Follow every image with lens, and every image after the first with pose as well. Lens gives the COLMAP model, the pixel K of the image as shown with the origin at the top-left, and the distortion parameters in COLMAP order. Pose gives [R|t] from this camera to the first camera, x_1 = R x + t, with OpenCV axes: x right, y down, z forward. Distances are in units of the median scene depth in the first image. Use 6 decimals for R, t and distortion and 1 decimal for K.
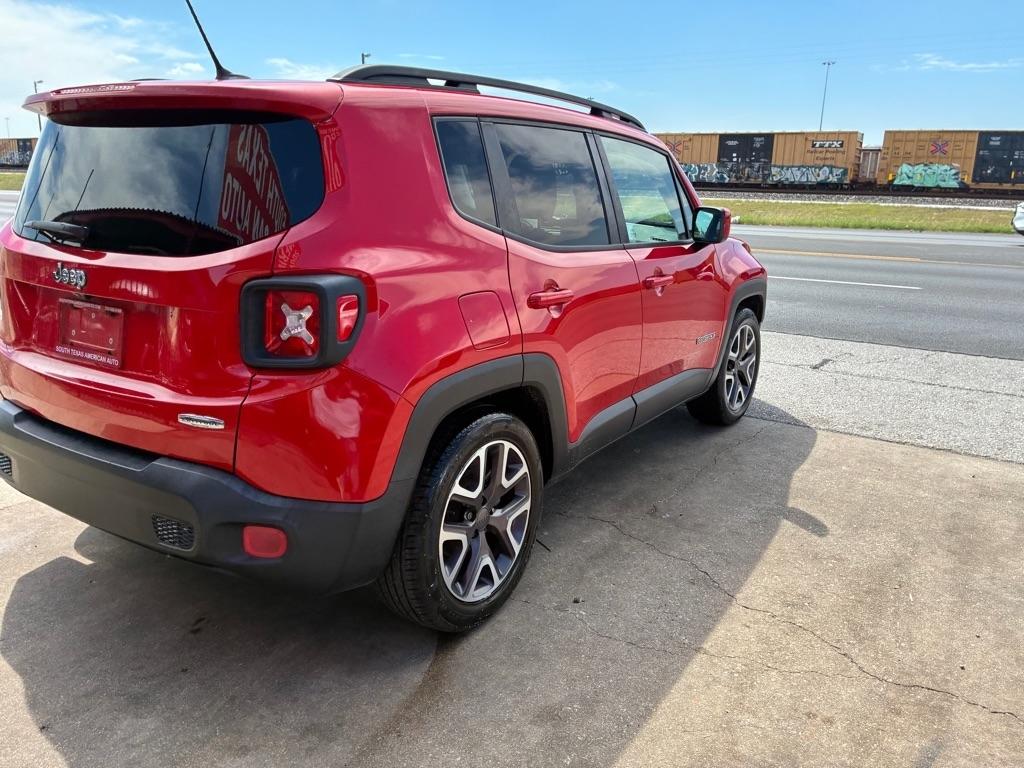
lens RADIAL K [[779.6, 0, 518.2], [0, 779.6, 379.5], [0, 0, 1]] dist [0.047867, -0.067232]
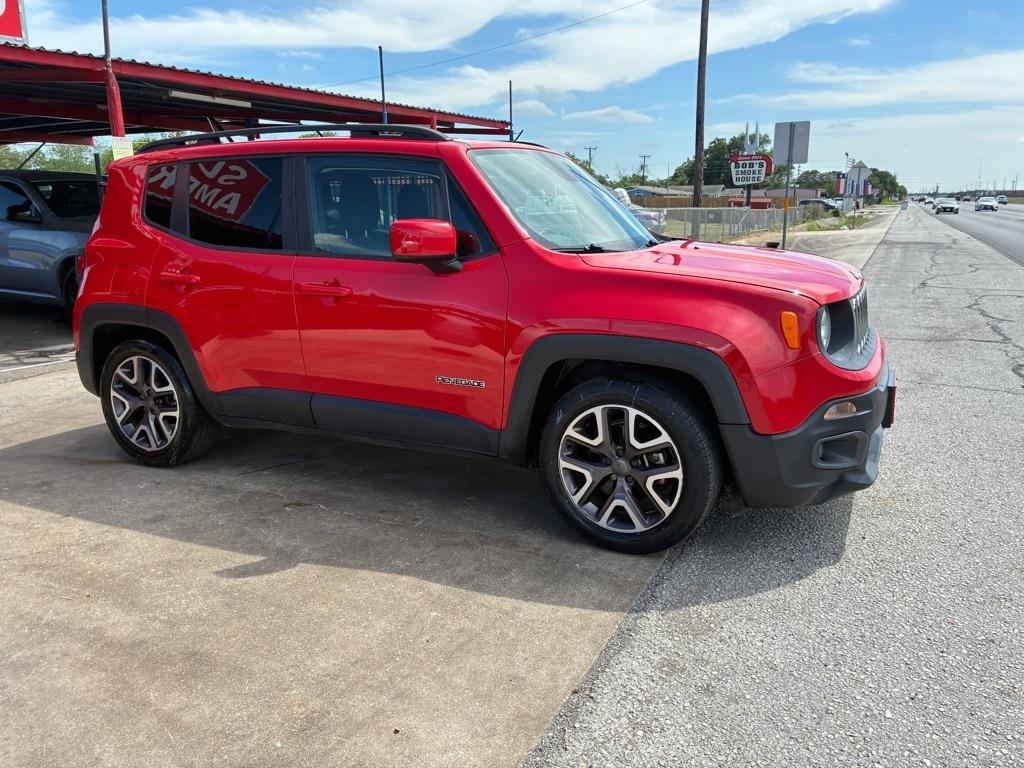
lens RADIAL K [[779.6, 0, 522.1], [0, 779.6, 377.2], [0, 0, 1]] dist [0.047867, -0.067232]
pose [[0.111654, 0.189373, -0.975536, 1.498137], [-0.229293, 0.960095, 0.160132, -0.291895], [0.966932, 0.205804, 0.150620, 1.357629]]
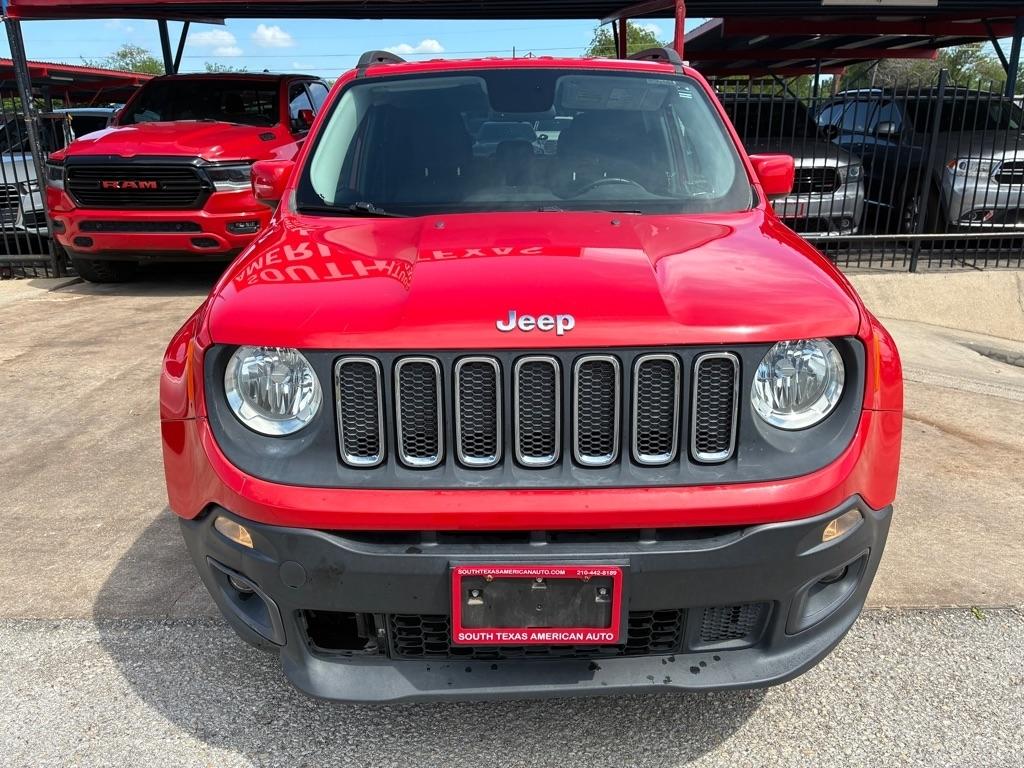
lens RADIAL K [[781.4, 0, 517.9], [0, 781.4, 376.7], [0, 0, 1]] dist [0.035906, -0.050075]
pose [[-0.836882, 0.145809, -0.527606, 0.661764], [-0.149875, 0.865999, 0.477057, -0.598995], [0.526466, 0.478315, -0.702886, 2.405261]]
